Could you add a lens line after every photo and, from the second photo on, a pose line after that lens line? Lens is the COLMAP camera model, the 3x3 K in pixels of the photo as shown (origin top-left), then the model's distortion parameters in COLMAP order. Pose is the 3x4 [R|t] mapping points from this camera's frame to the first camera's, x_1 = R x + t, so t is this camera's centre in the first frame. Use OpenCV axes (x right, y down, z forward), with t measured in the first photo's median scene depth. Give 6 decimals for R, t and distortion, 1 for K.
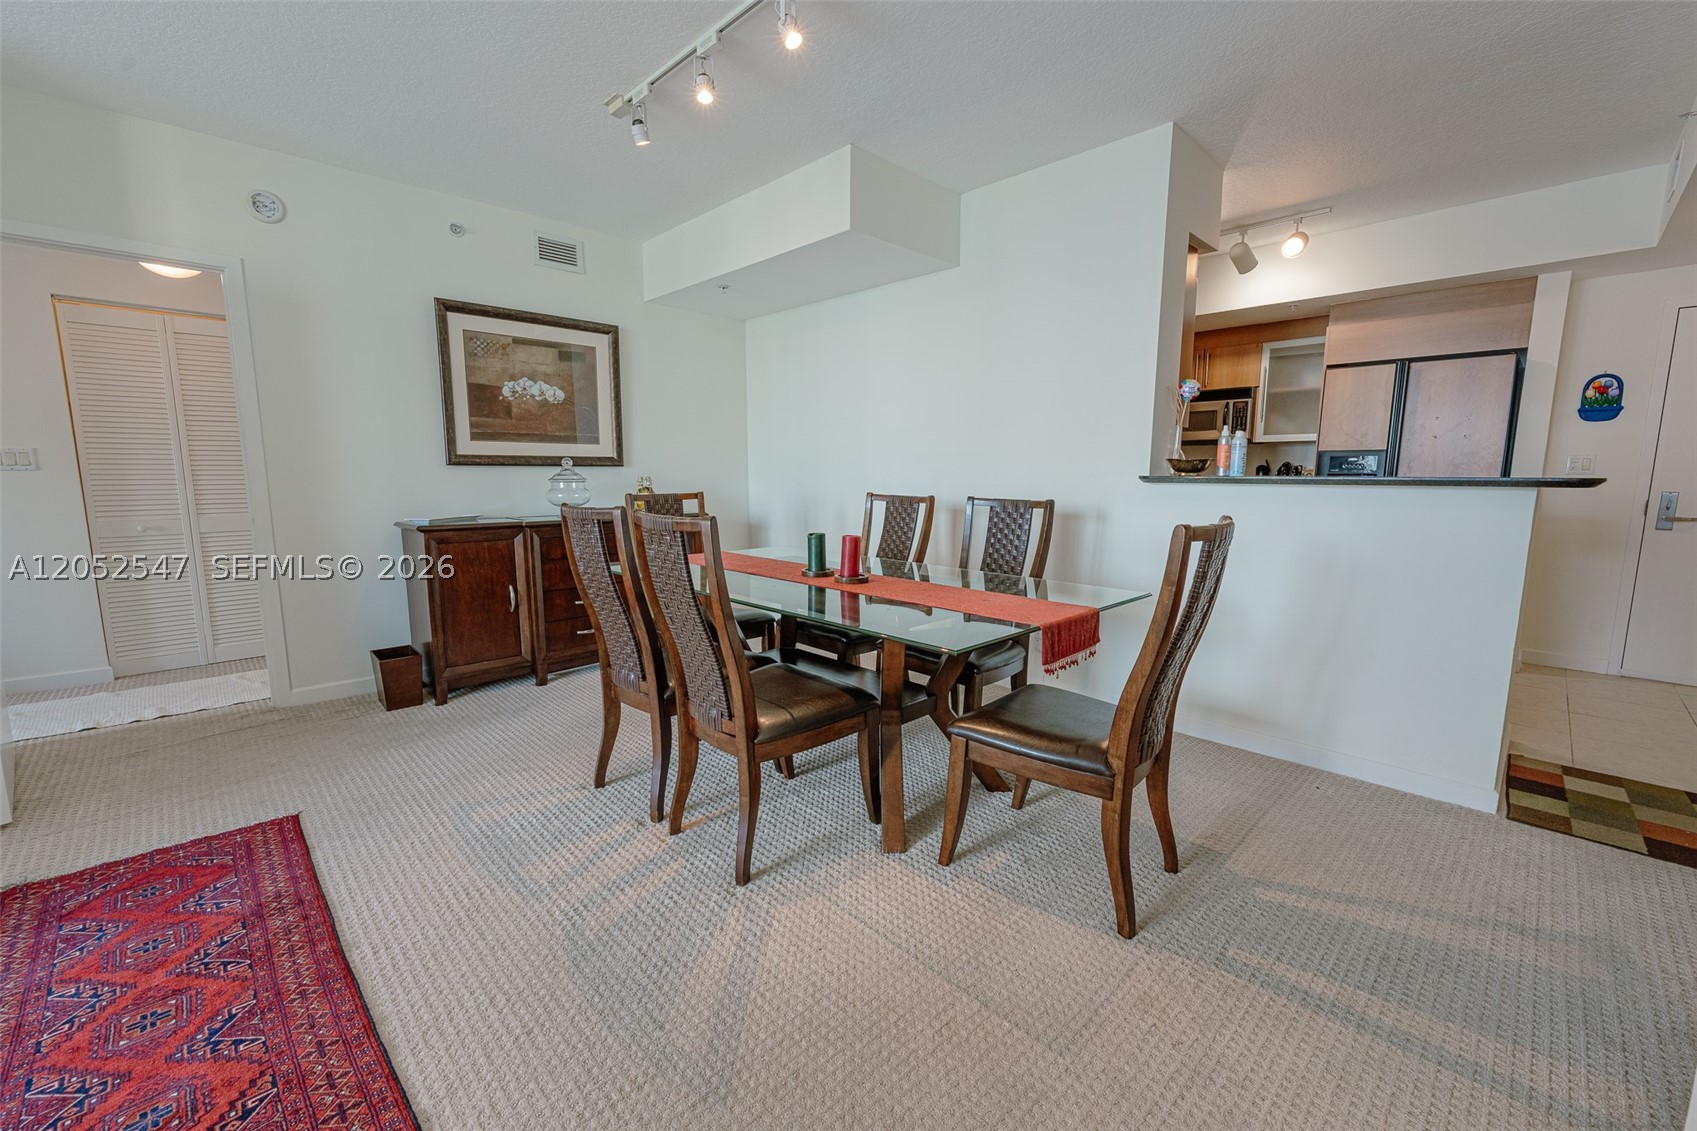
lens RADIAL K [[678.3, 0, 860.8], [0, 678.3, 573.8], [0, 0, 1]] dist [0.001169, -0.000427]
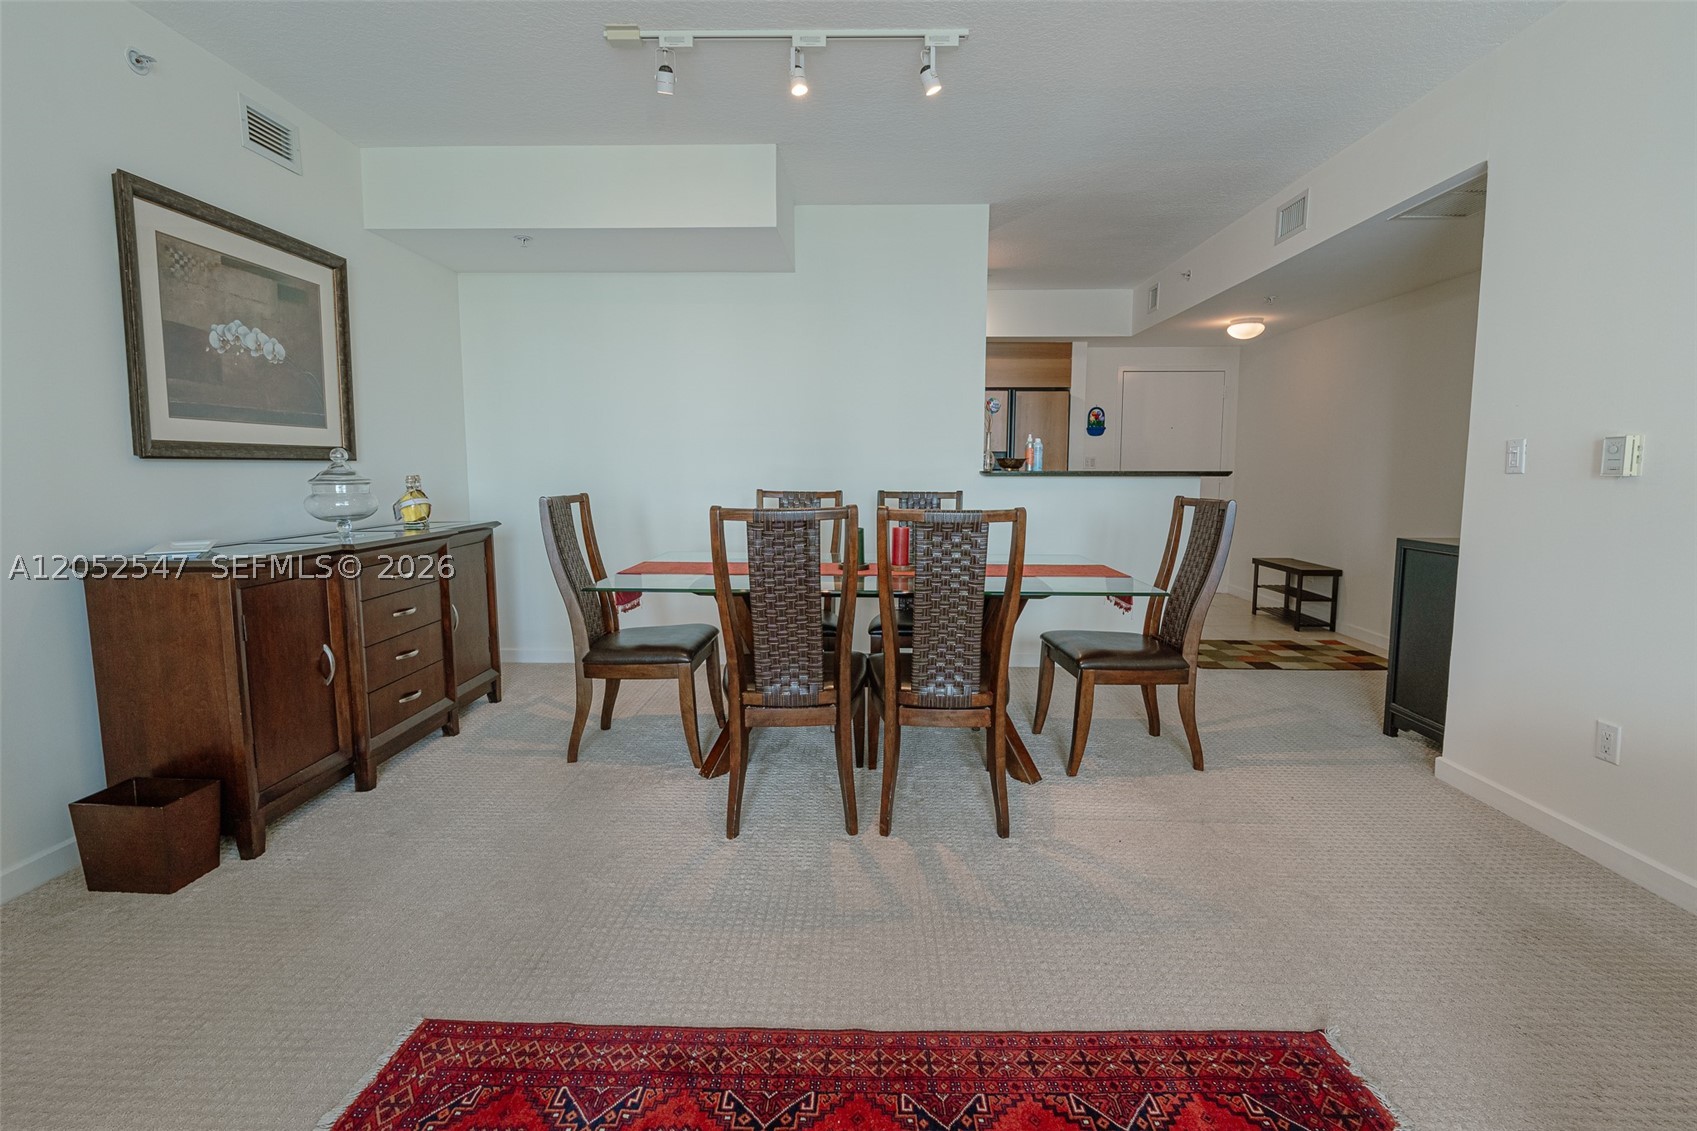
lens RADIAL K [[738.6, 0, 849.5], [0, 738.6, 553.7], [0, 0, 1]] dist [0.000909, 0.000032]
pose [[0.727613, -0.081724, 0.681102, -0.573177], [0.100185, 0.994892, 0.012349, -0.025074], [-0.678632, 0.059251, 0.732084, 0.125245]]
